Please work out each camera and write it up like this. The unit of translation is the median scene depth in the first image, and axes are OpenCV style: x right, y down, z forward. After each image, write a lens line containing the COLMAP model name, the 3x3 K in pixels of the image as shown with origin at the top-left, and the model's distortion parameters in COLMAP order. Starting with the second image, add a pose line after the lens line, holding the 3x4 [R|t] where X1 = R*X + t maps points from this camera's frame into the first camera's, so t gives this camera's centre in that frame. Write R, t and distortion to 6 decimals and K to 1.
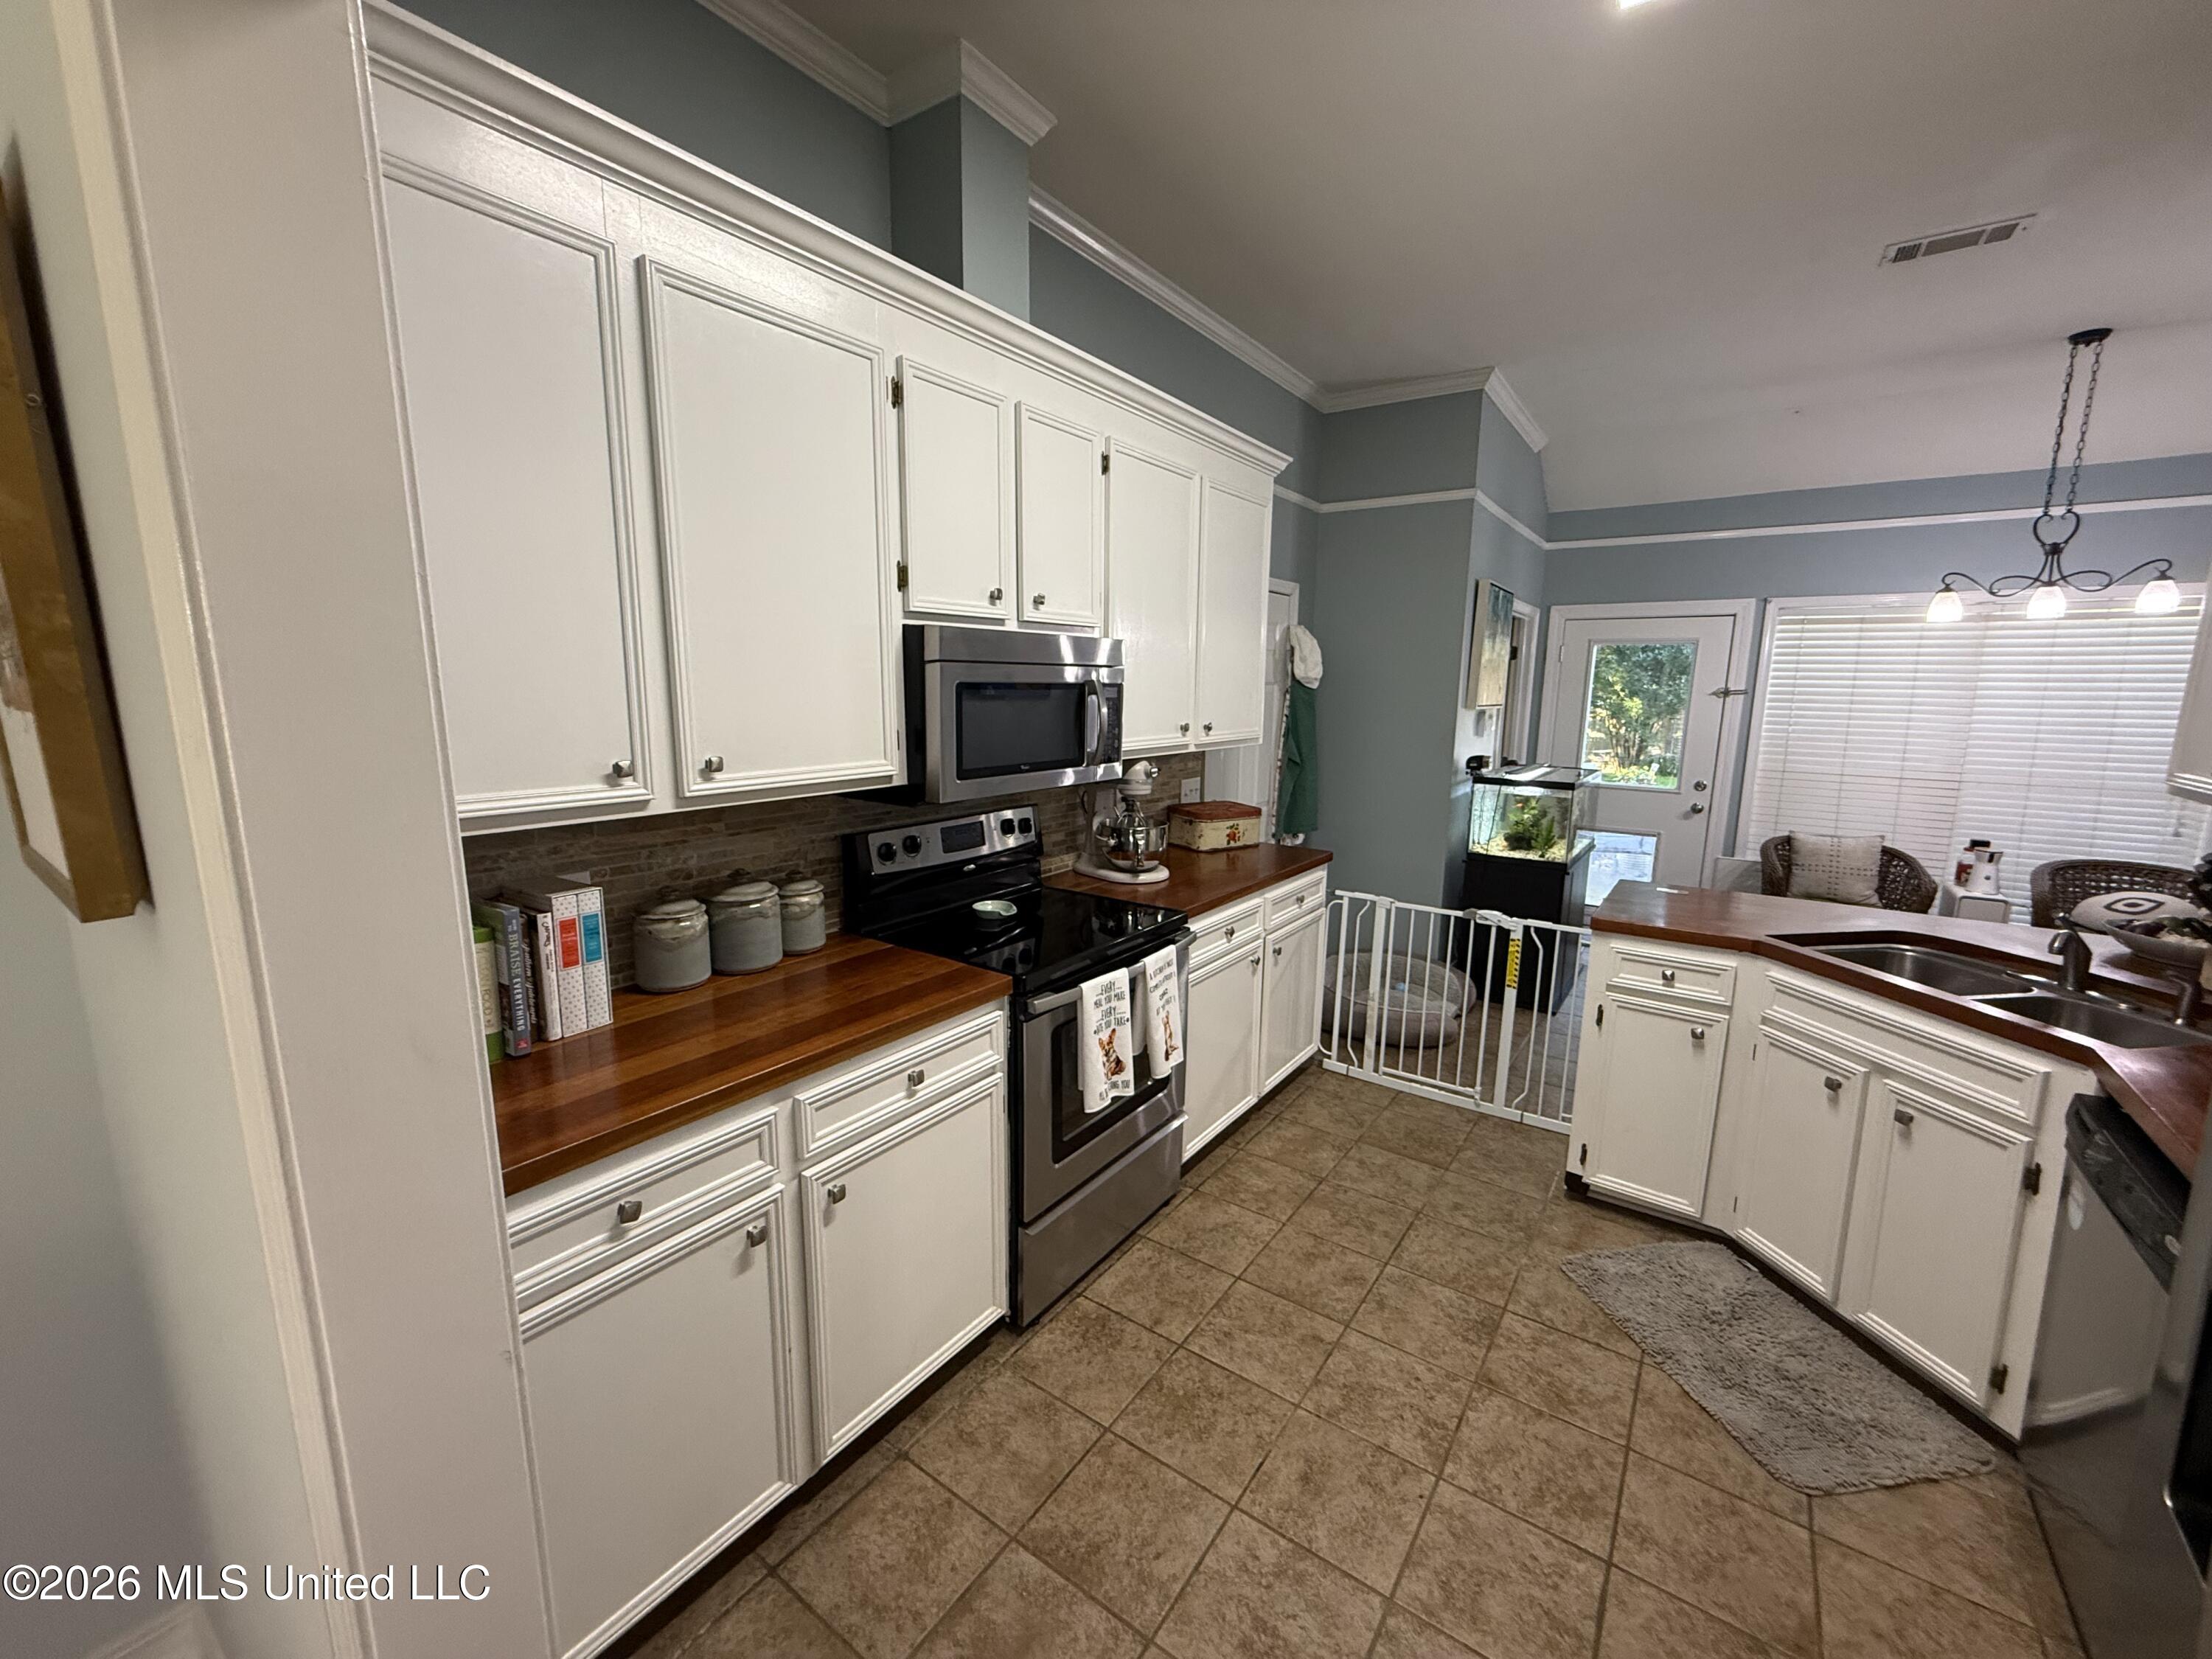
lens RADIAL K [[885.5, 0, 1101.3], [0, 885.5, 829.9], [0, 0, 1]] dist [0.000118, 0.000259]
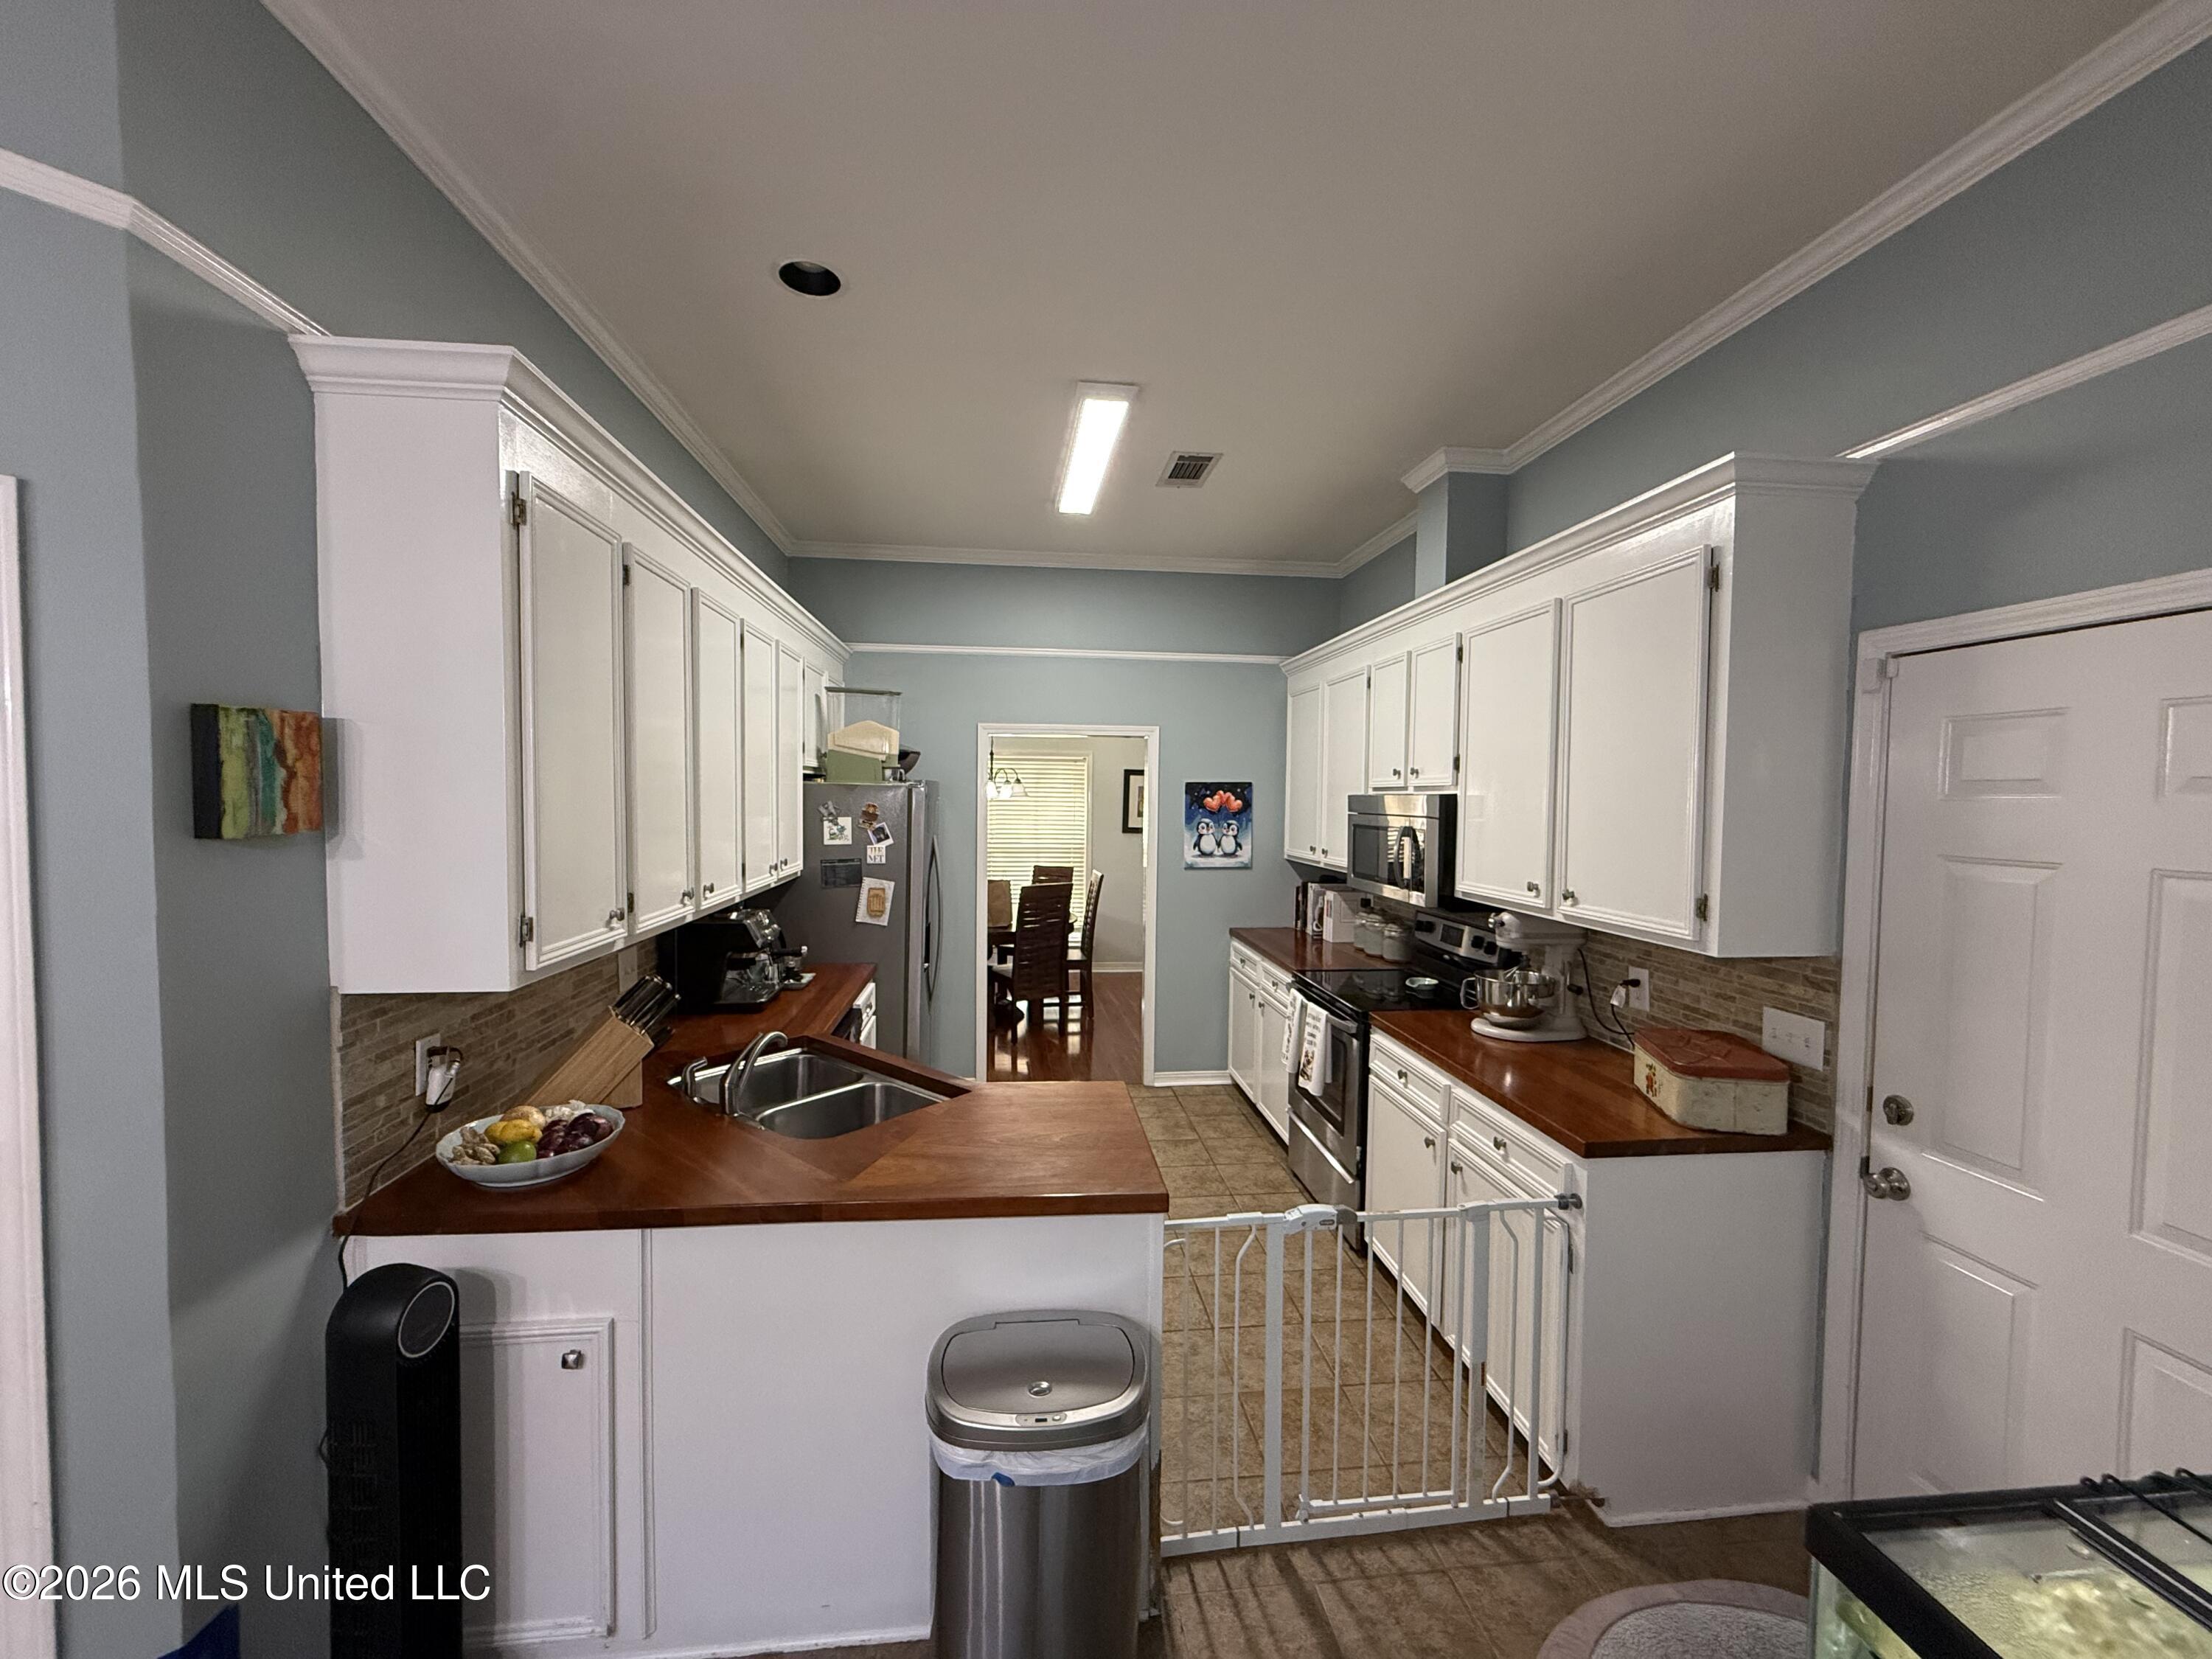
lens RADIAL K [[885.5, 0, 1109.6], [0, 885.5, 834.4], [0, 0, 1]] dist [0.000118, 0.000259]
pose [[-0.741511, 0.006041, -0.670913, 1.264390], [-0.130264, 0.979636, 0.152792, -0.314381], [0.658174, 0.200693, -0.725624, 1.723853]]
